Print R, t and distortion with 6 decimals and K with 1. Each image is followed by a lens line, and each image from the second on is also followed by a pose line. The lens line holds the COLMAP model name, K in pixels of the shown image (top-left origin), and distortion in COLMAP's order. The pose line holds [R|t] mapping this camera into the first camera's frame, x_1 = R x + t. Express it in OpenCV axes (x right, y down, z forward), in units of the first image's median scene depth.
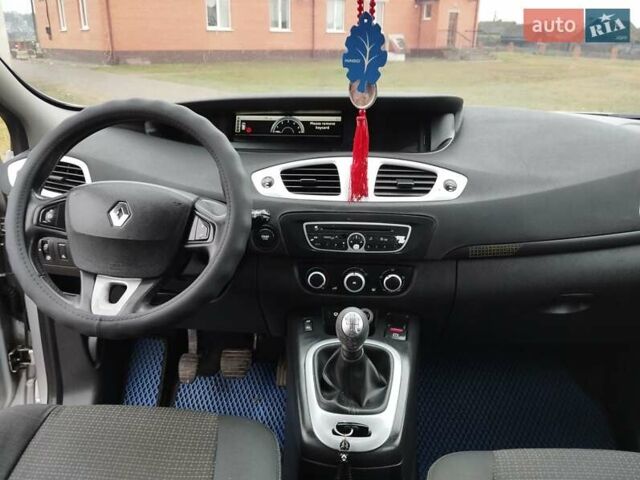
lens RADIAL K [[529.9, 0, 320.0], [0, 529.9, 240.0], [0, 0, 1]] dist [0.079414, -0.161614]
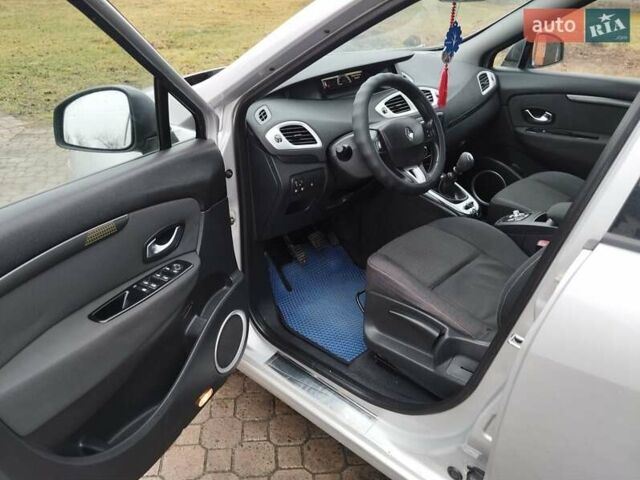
lens RADIAL K [[529.9, 0, 320.0], [0, 529.9, 240.0], [0, 0, 1]] dist [0.079414, -0.161614]
pose [[0.652682, -0.352832, 0.670460, -2.068397], [0.259112, 0.935532, 0.240085, -0.241483], [-0.711946, 0.017025, 0.702028, -0.164598]]
